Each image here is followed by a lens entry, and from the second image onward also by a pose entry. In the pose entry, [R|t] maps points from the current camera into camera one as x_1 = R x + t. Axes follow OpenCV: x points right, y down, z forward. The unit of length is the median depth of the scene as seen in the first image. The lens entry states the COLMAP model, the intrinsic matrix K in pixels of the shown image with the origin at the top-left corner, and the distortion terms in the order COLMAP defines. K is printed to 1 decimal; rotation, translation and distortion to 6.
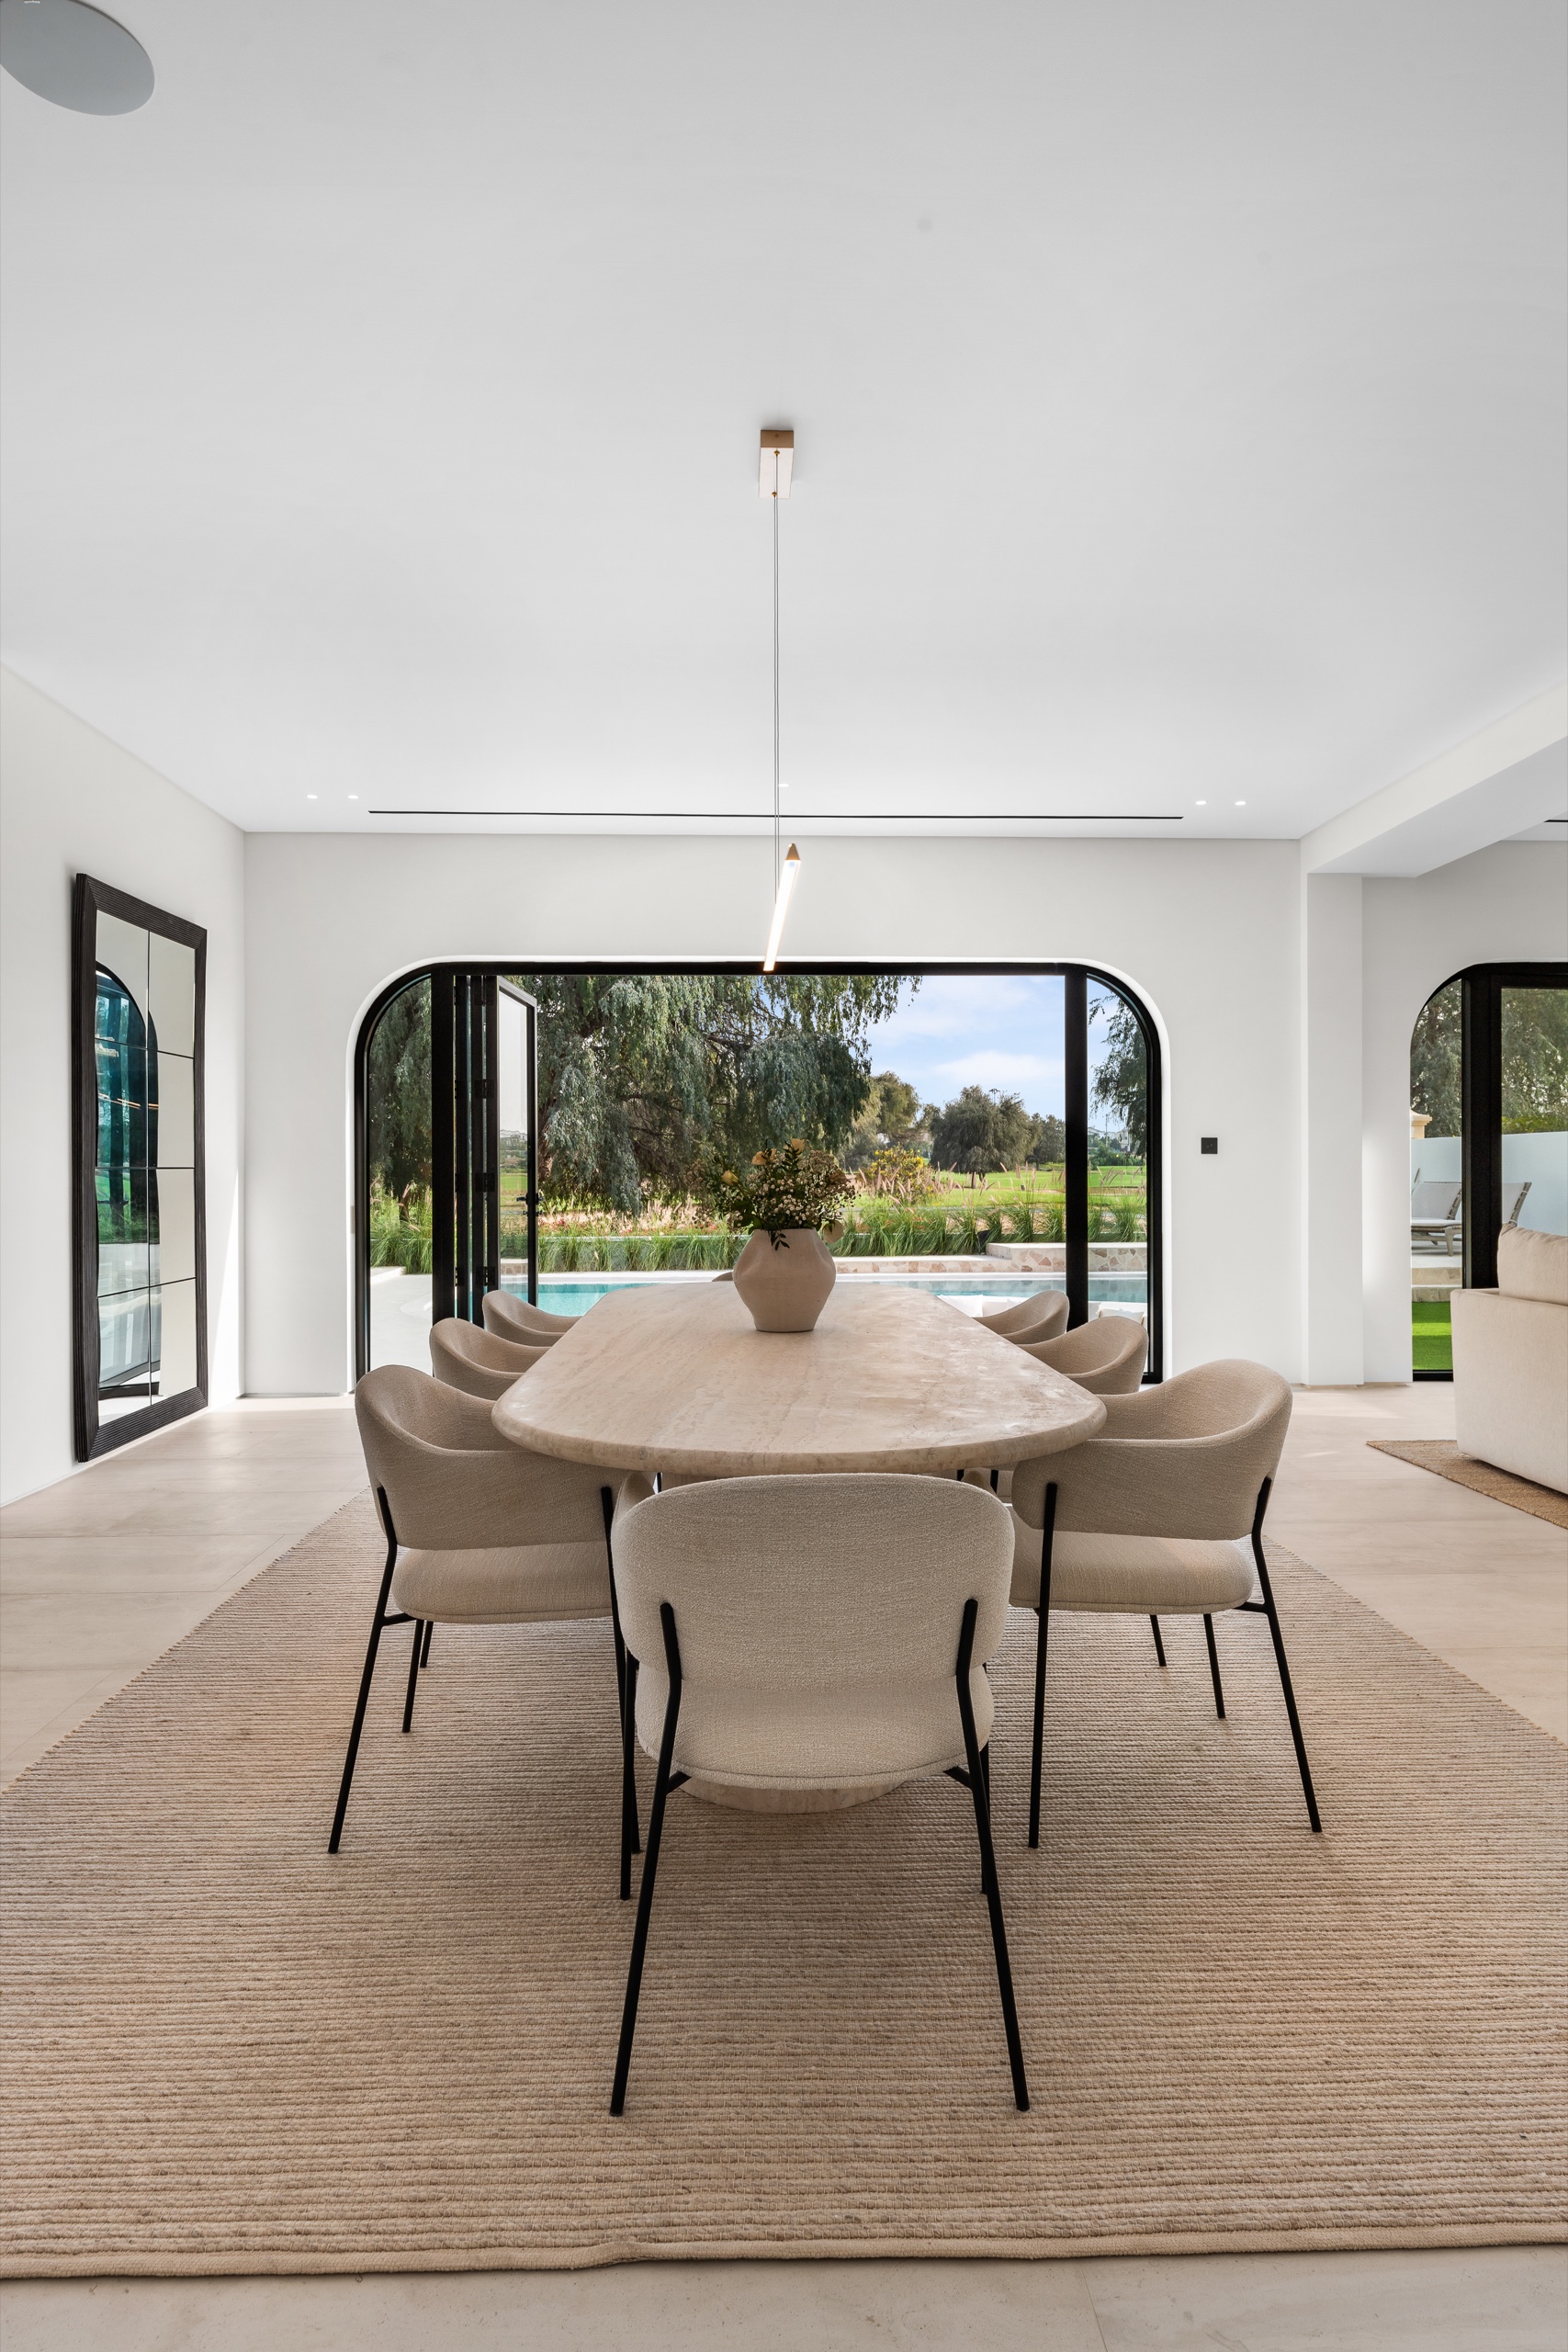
lens RADIAL K [[1363.9, 0, 783.6], [0, 1363.9, 1200.2], [0, 0, 1]] dist [0.001352, -0.003130]
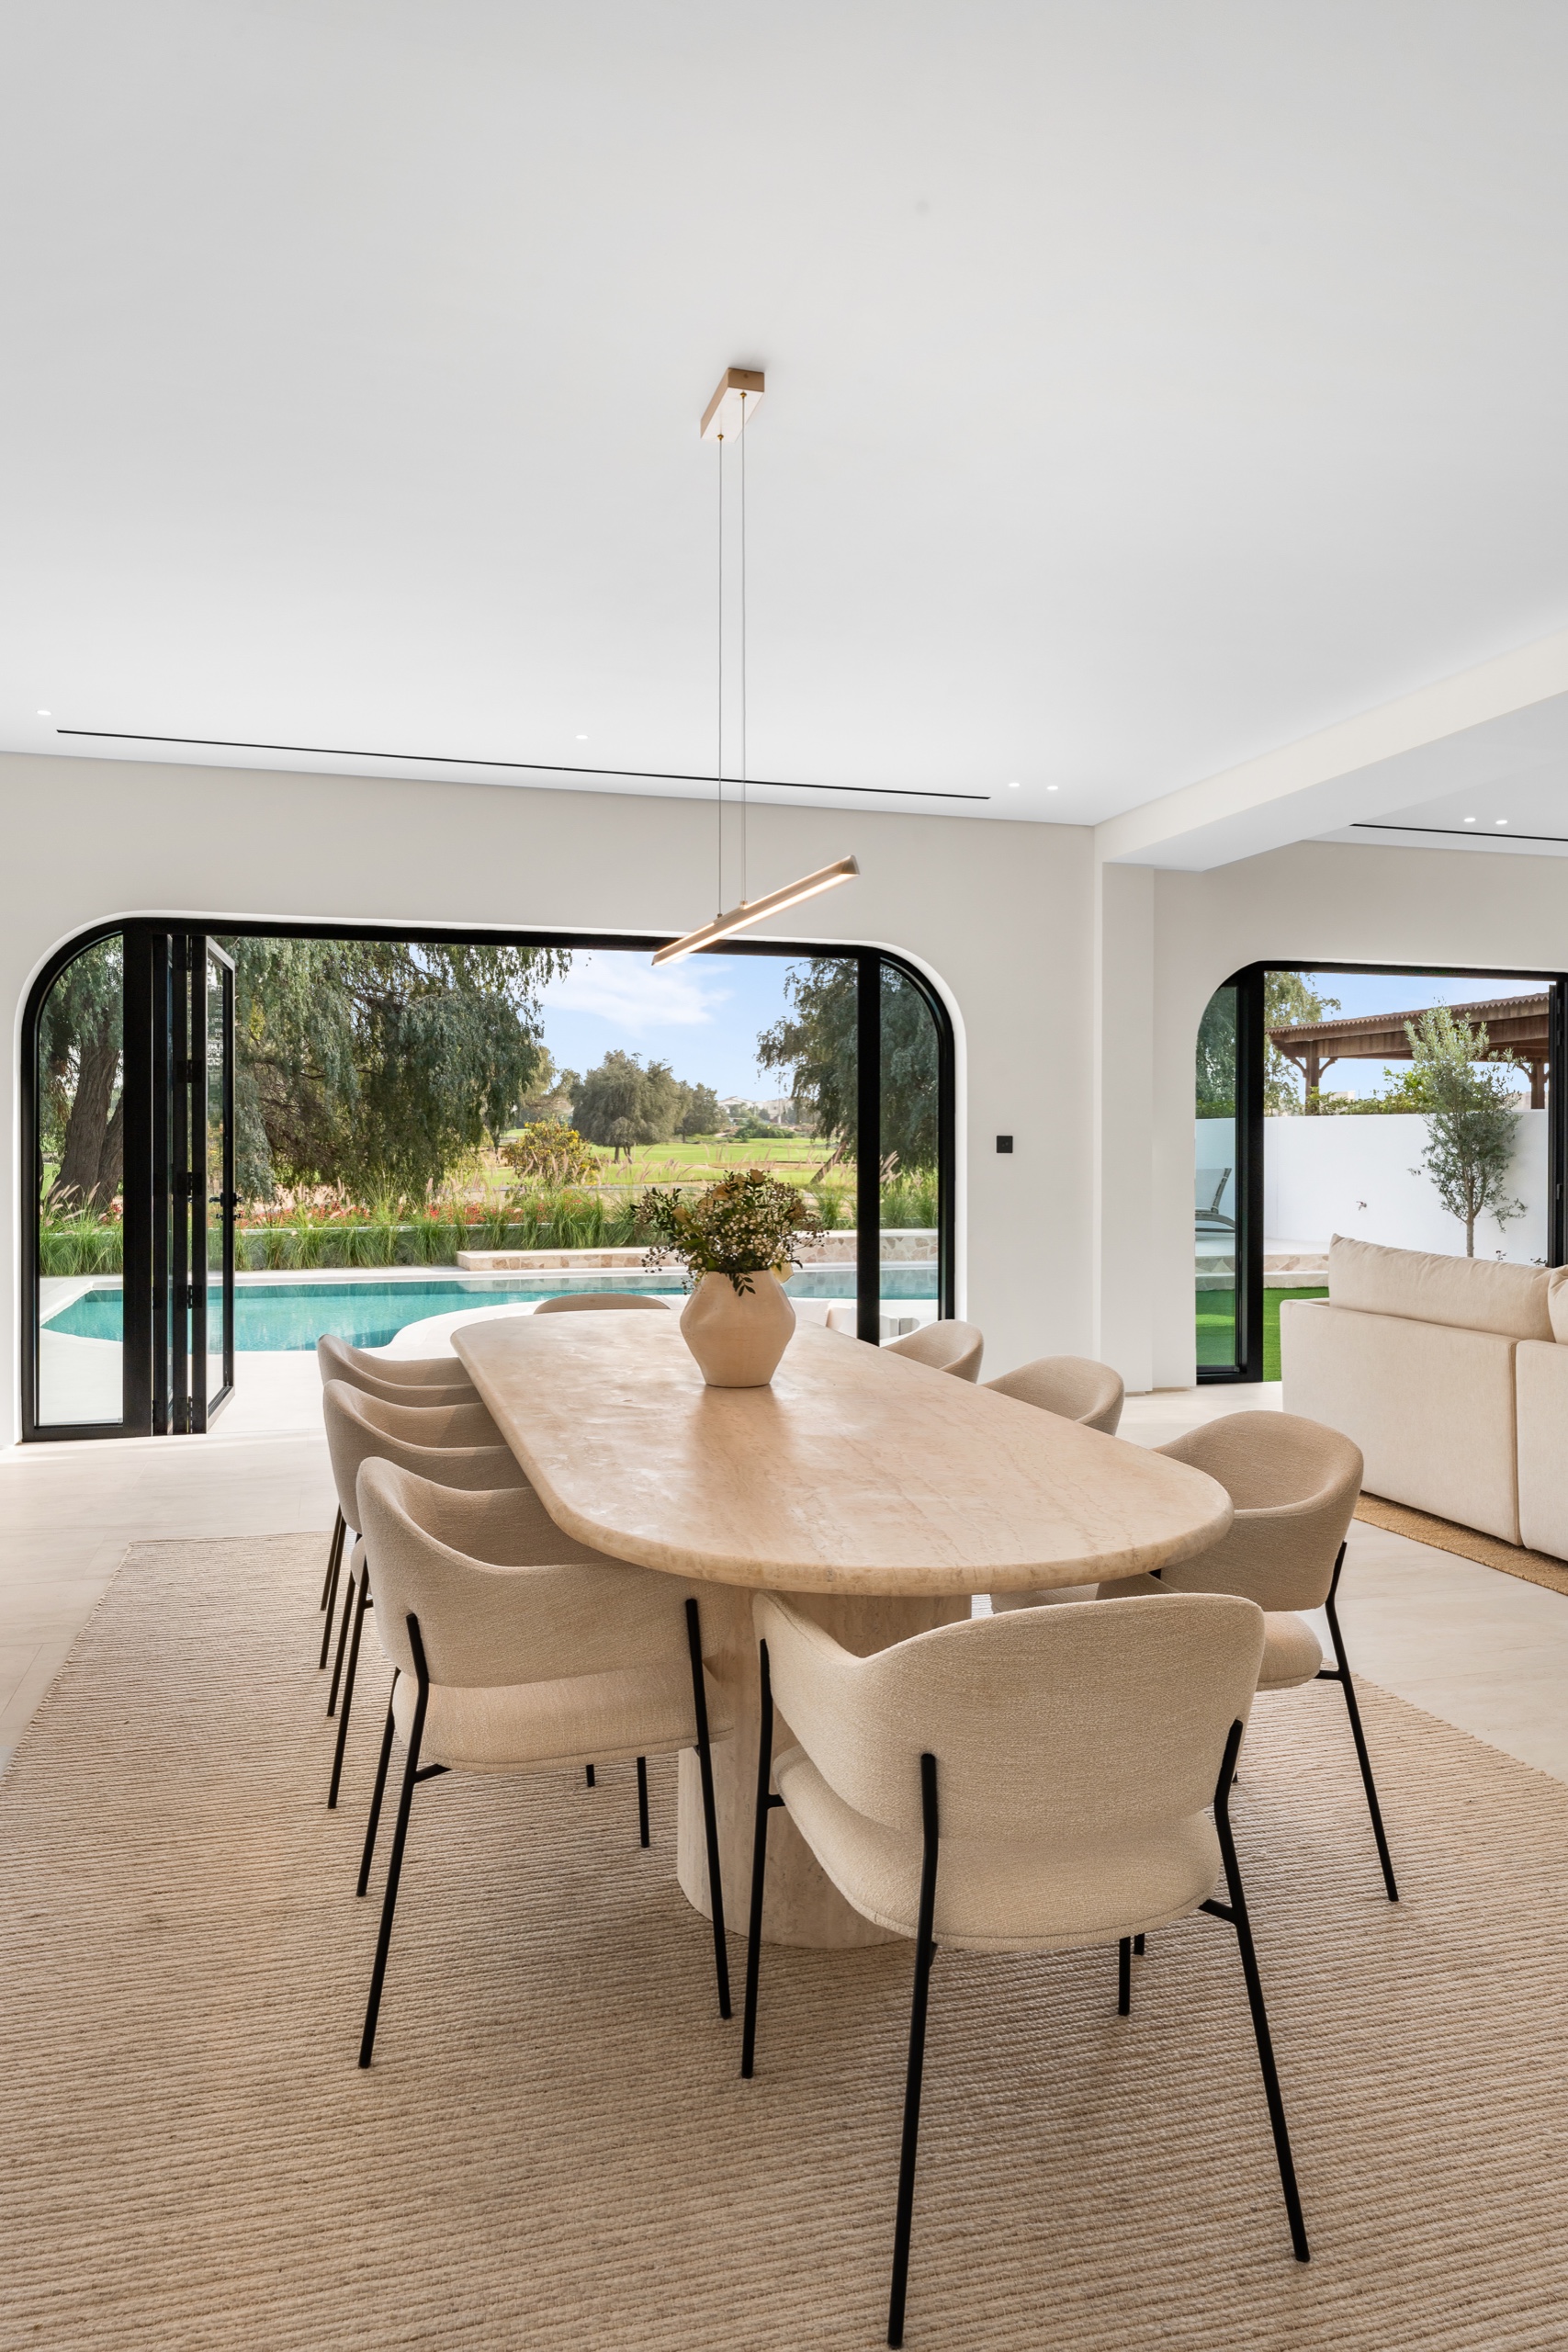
lens RADIAL K [[1517.7, 0, 772.7], [0, 1517.7, 1179.0], [0, 0, 1]] dist [0.002671, -0.001204]
pose [[0.970163, -0.000526, 0.242454, -0.114016], [-0.000151, 0.999996, 0.002775, -0.021495], [-0.242454, -0.002729, 0.970159, 0.019545]]
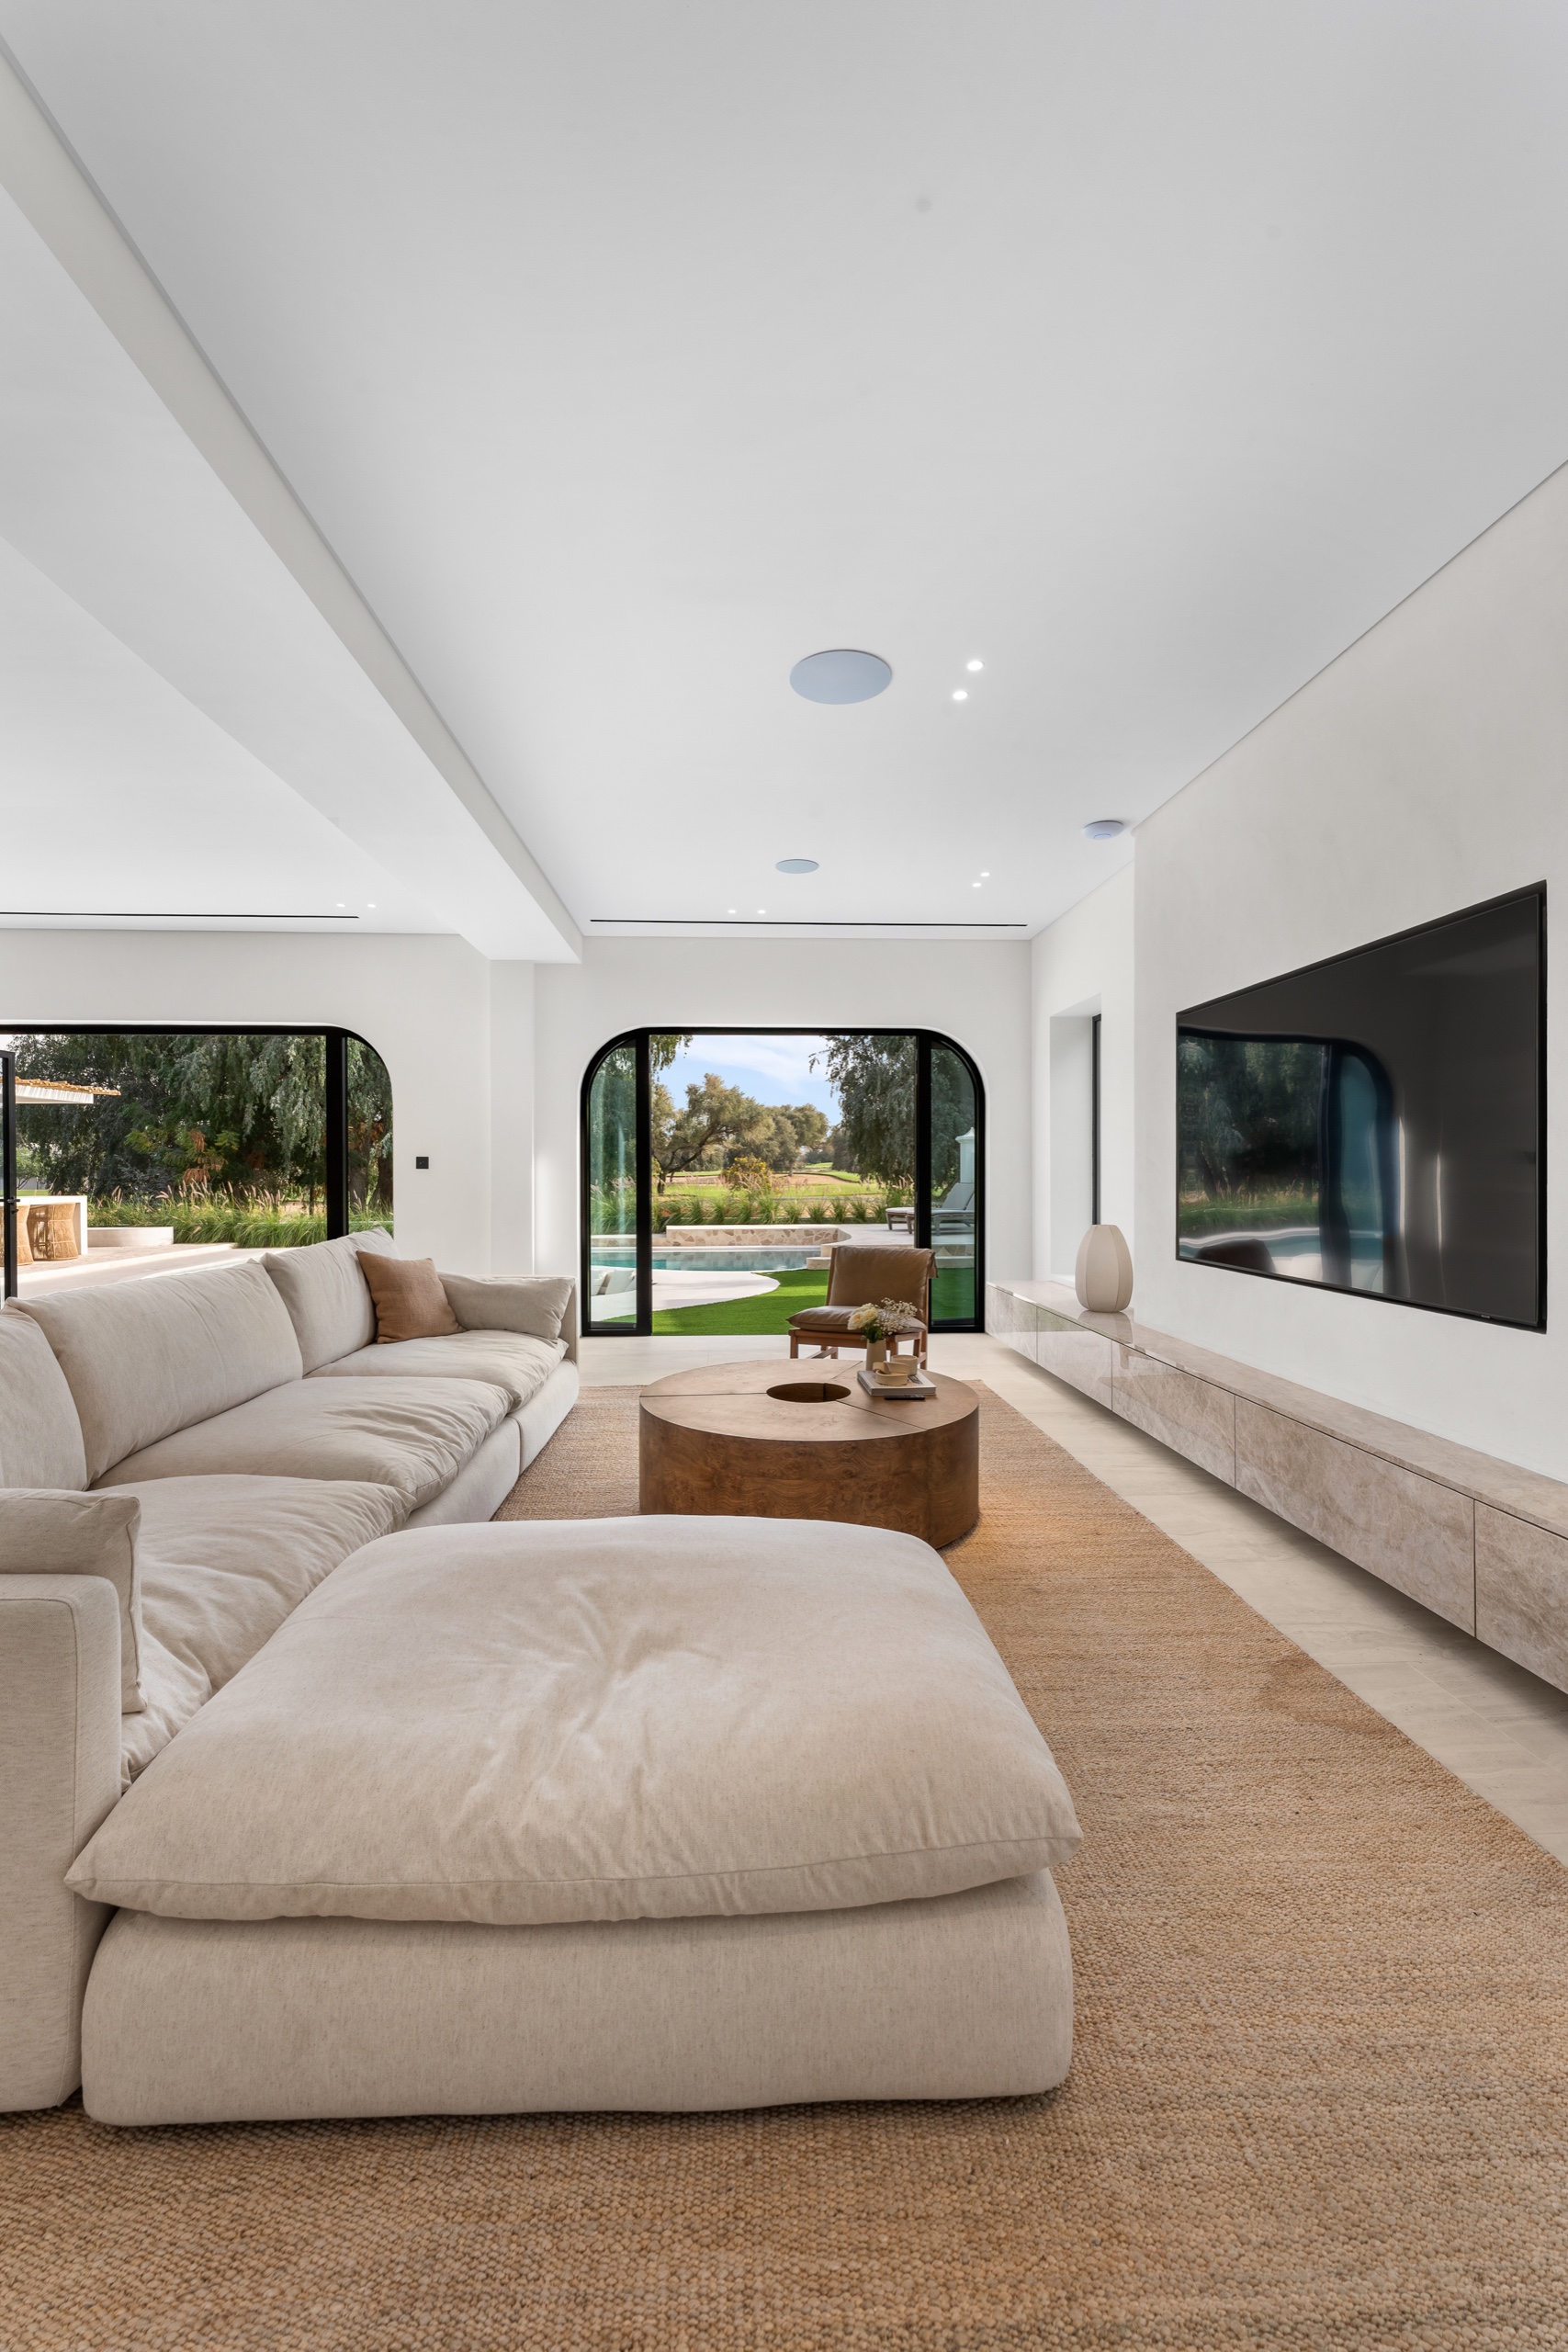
lens RADIAL K [[947.0, 0, 791.8], [0, 947.0, 1191.5], [0, 0, 1]] dist [-0.000524, -0.000087]
pose [[0.999427, -0.002747, 0.033729, 0.759816], [0.002740, 0.999996, 0.000258, -0.012794], [-0.033730, -0.000166, 0.999431, 0.071948]]
